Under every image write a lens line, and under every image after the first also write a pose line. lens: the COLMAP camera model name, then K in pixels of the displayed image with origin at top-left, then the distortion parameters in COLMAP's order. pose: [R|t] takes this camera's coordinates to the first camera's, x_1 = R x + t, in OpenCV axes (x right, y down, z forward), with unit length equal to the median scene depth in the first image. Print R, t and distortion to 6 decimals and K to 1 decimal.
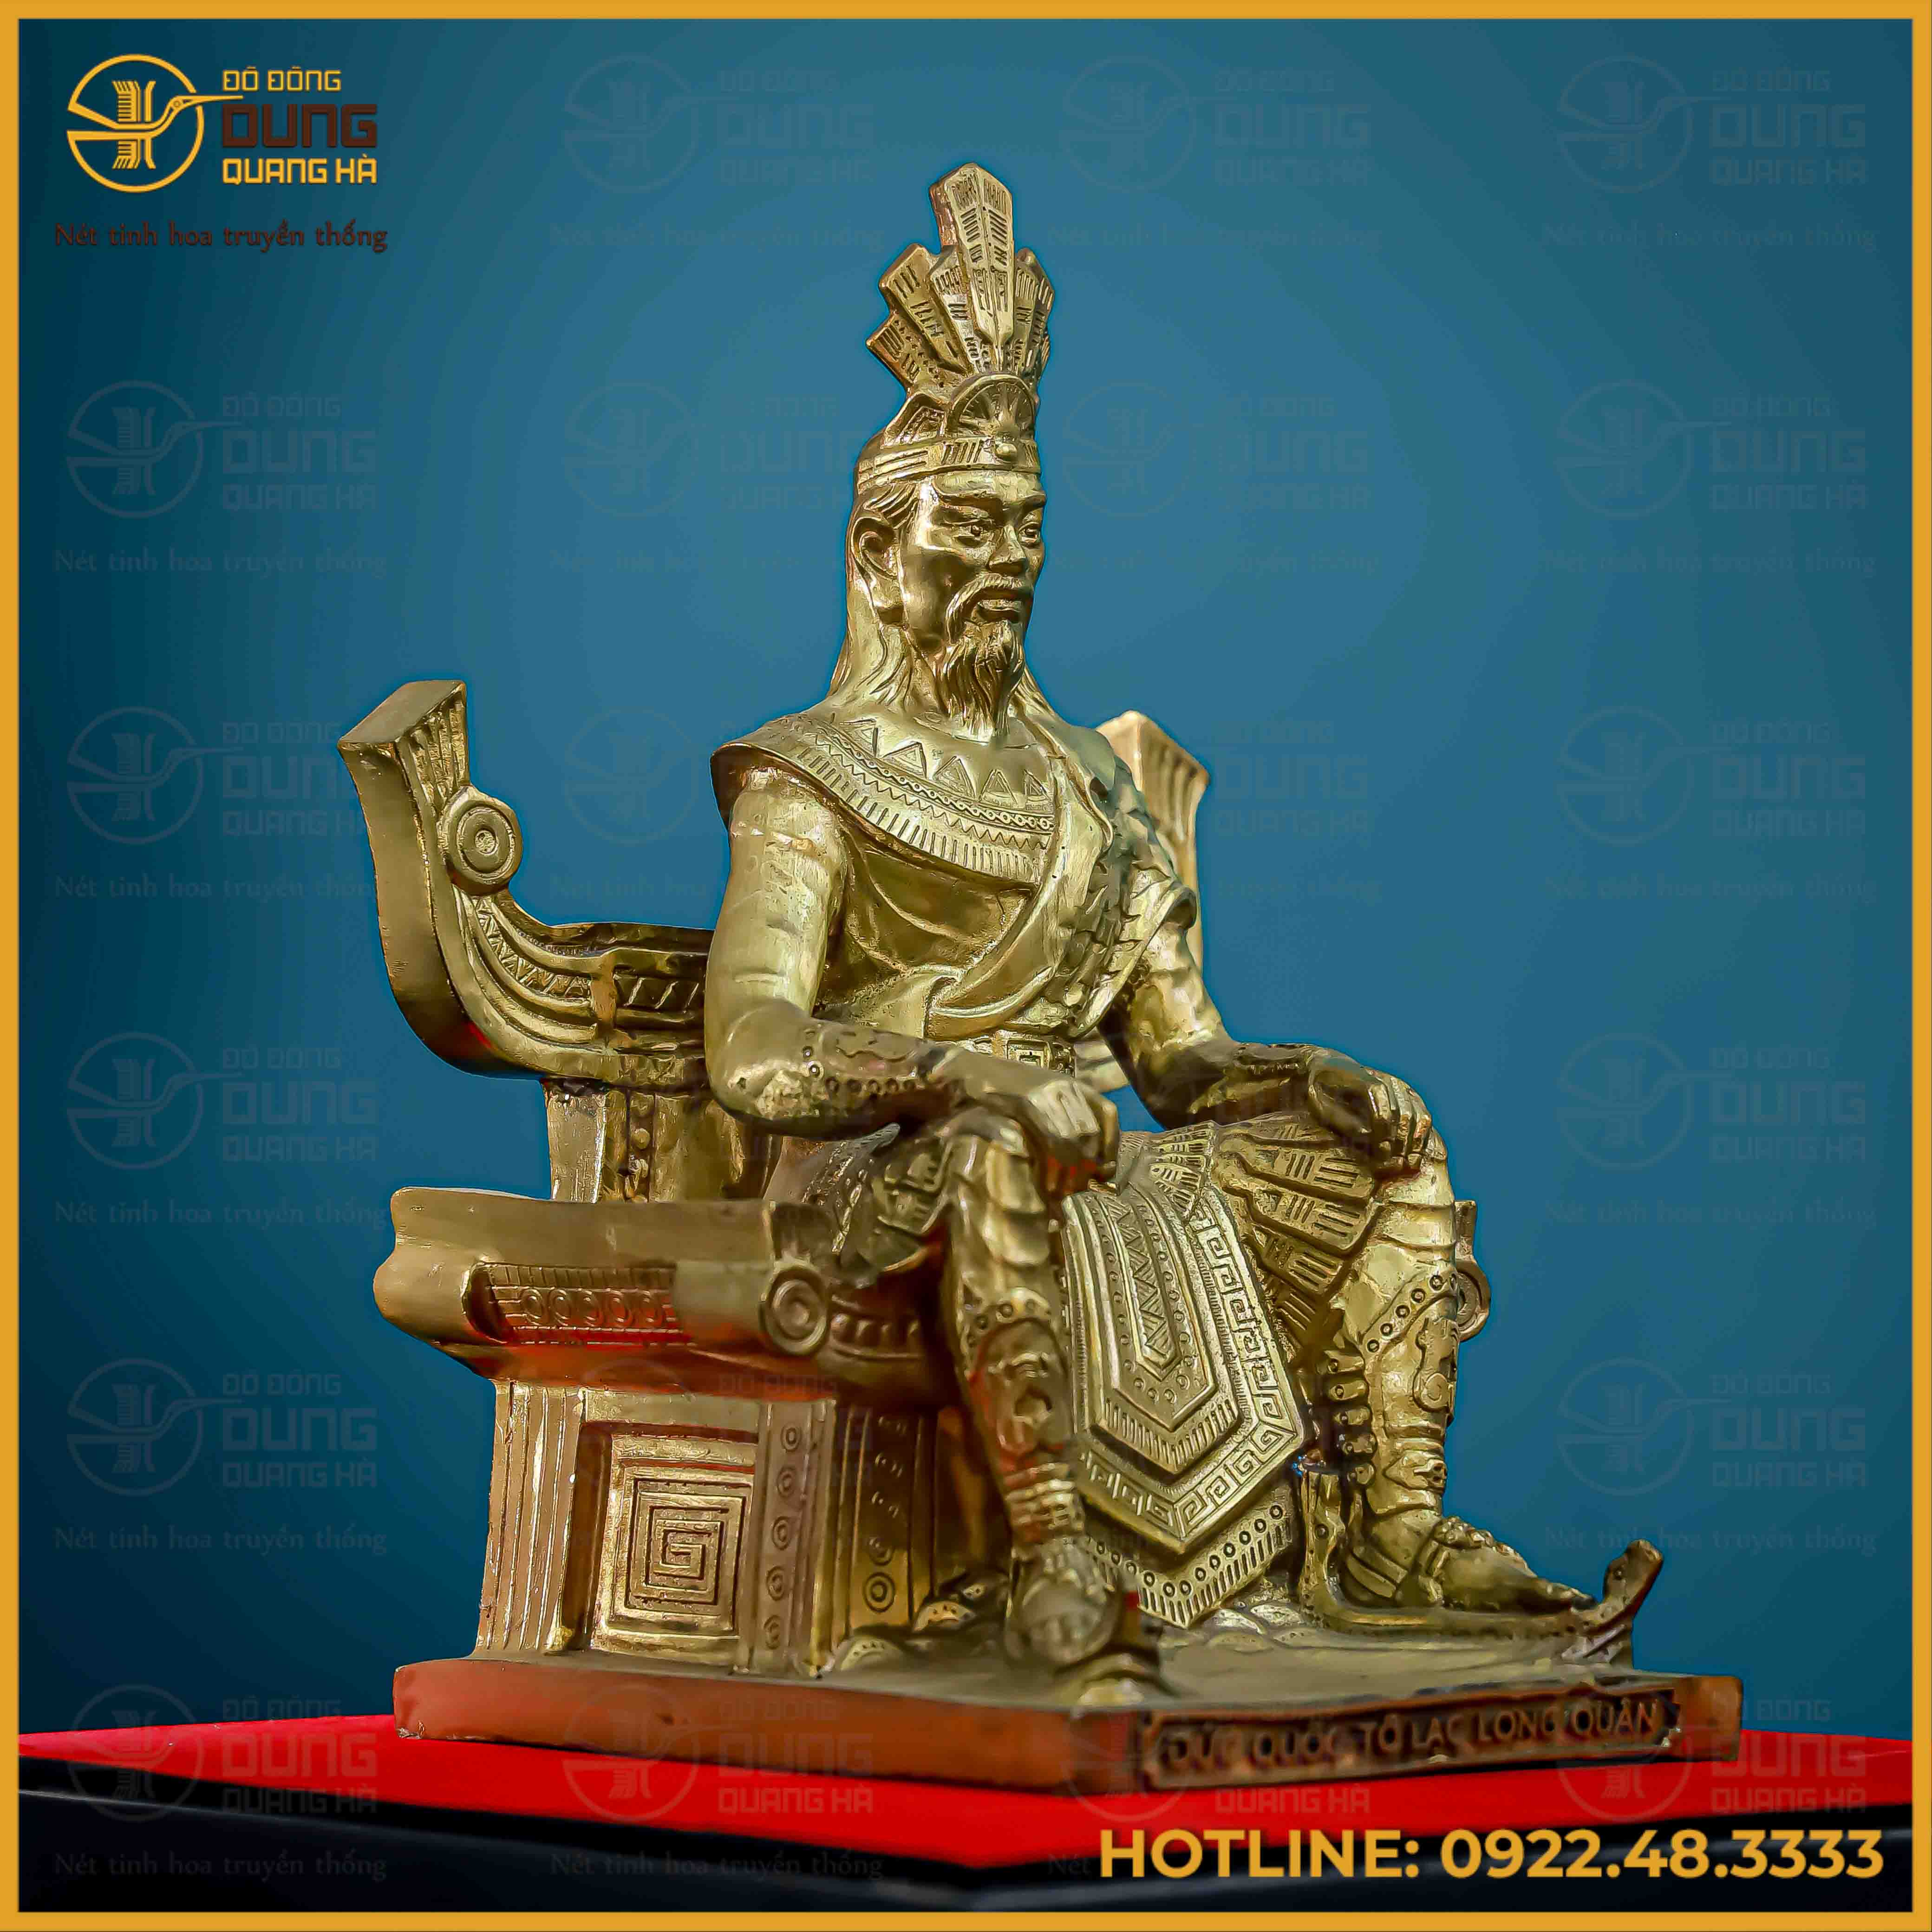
lens RADIAL K [[8268.2, 0, 966.0], [0, 8268.2, 966.0], [0, 0, 1]] dist [0.458951, 5.151269]
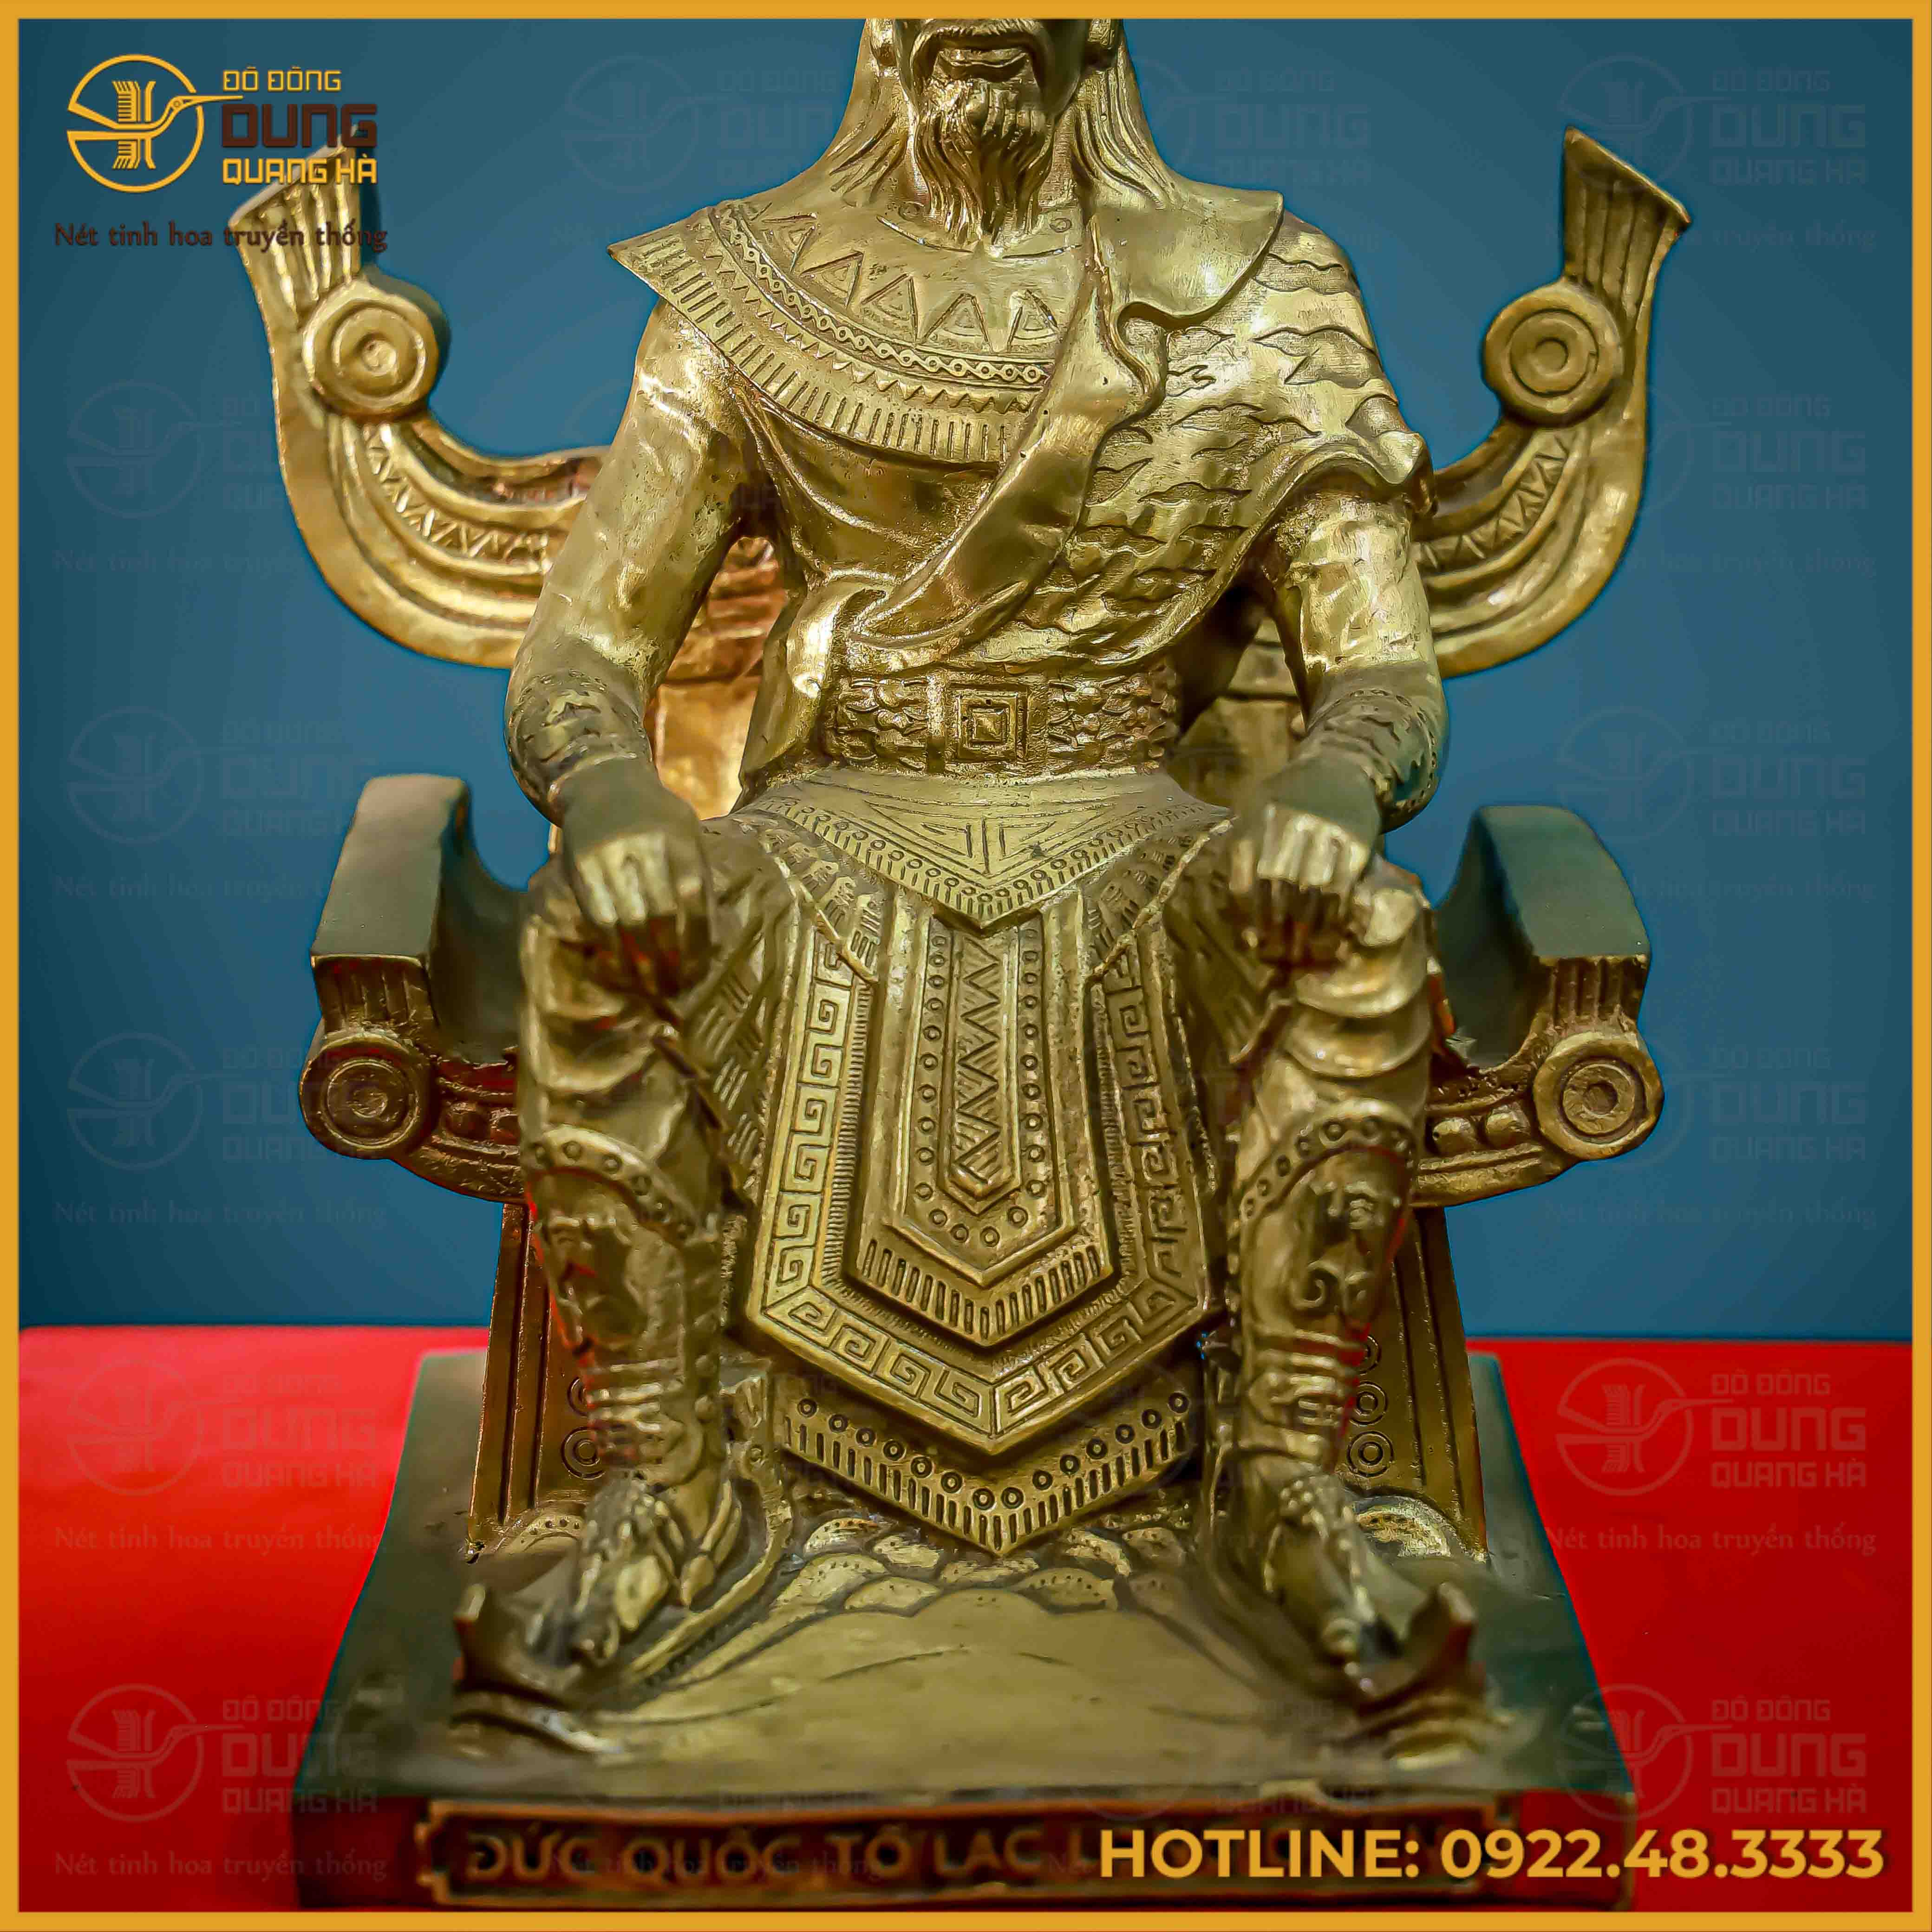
lens RADIAL K [[6297.3, 0, 966.0], [0, 6297.3, 966.0], [0, 0, 1]] dist [0.146026, 1.378762]
pose [[0.747067, 0.145725, -0.648579, 0.365394], [0.024054, 0.969111, 0.245449, -0.101581], [0.664313, -0.198968, 0.720486, 0.611775]]
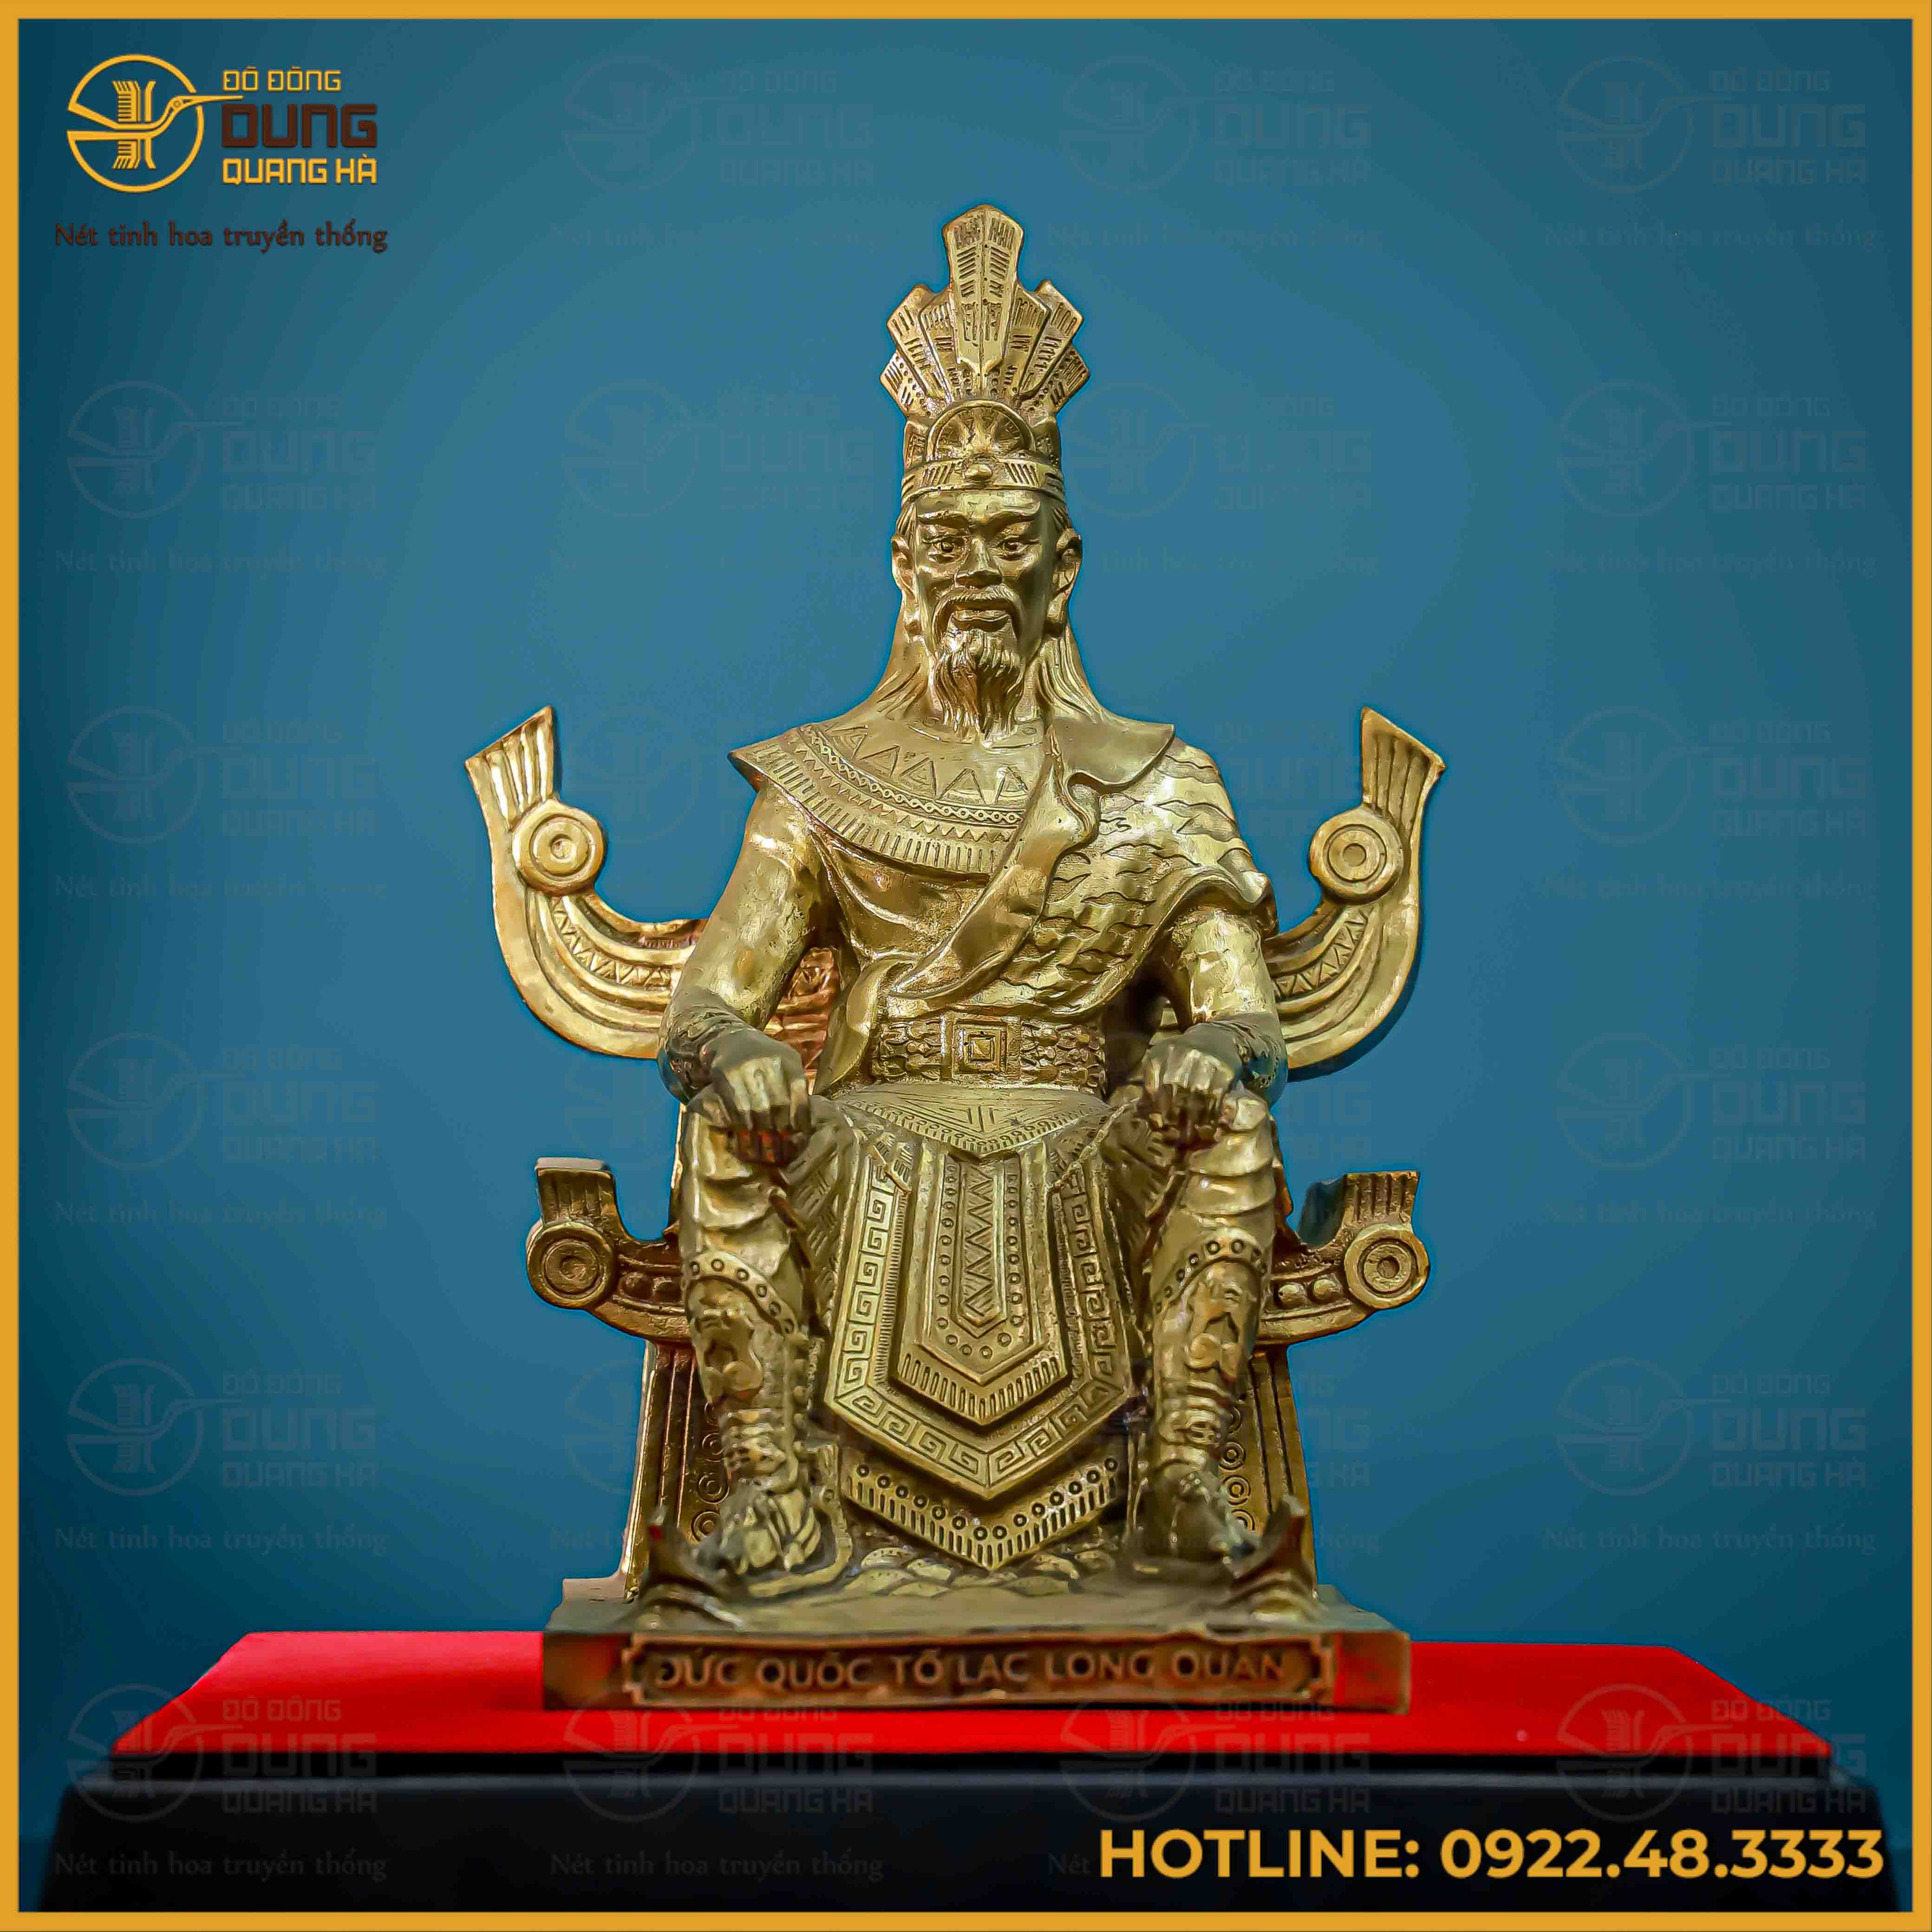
lens RADIAL K [[8046.2, 0, 966.0], [0, 8046.2, 966.0], [0, 0, 1]] dist [0.426377, 0.984352]
pose [[0.765799, -0.017590, -0.642839, 0.684854], [0.015740, 0.999839, -0.008609, 0.011002], [0.642887, -0.003525, 0.765953, 0.203055]]
